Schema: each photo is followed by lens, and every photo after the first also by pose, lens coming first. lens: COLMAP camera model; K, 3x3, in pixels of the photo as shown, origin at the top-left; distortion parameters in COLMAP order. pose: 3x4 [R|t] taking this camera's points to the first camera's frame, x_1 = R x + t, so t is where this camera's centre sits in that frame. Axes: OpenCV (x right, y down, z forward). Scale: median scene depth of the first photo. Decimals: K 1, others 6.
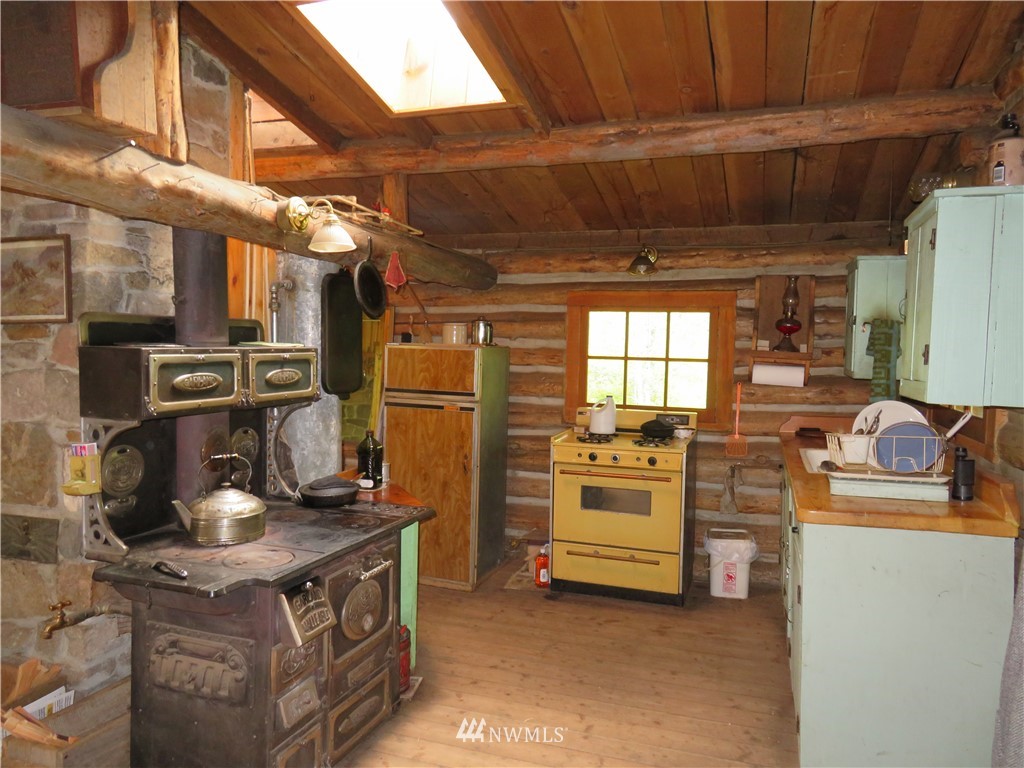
lens RADIAL K [[749.5, 0, 516.3], [0, 749.5, 377.7], [0, 0, 1]] dist [0.003813, 0.009631]
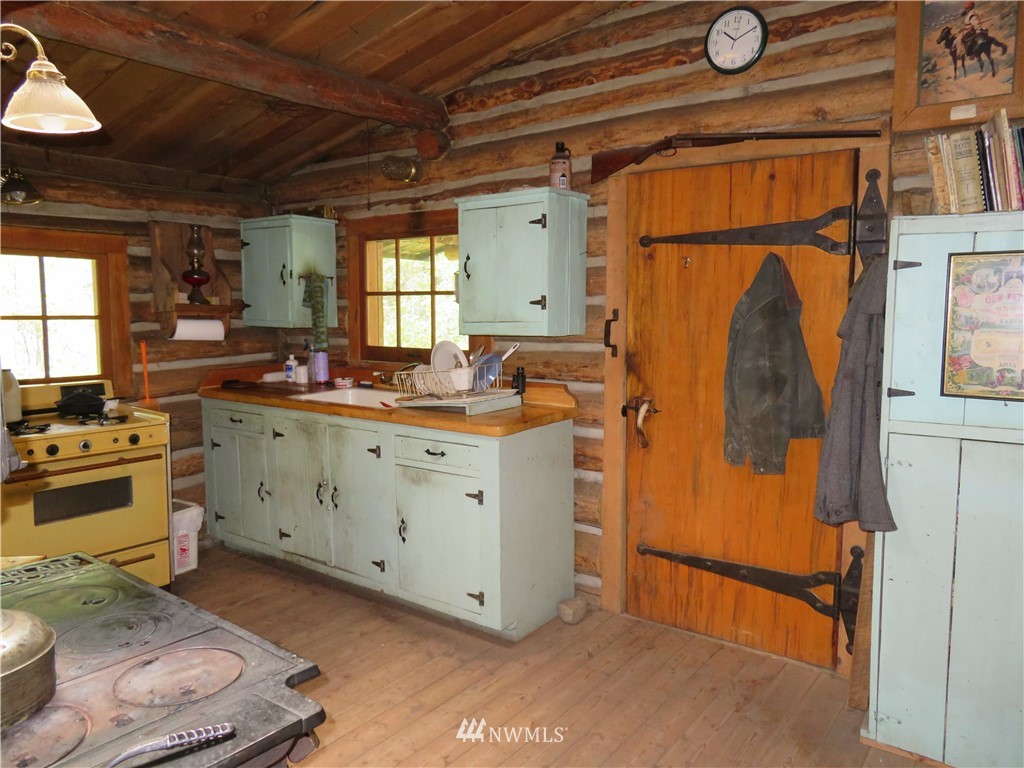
lens RADIAL K [[749.5, 0, 516.3], [0, 749.5, 377.7], [0, 0, 1]] dist [0.003813, 0.009631]
pose [[0.292069, -0.107352, 0.950353, -0.449420], [0.047745, 0.994078, 0.097618, -0.016134], [-0.955205, 0.016864, 0.295465, 0.331073]]
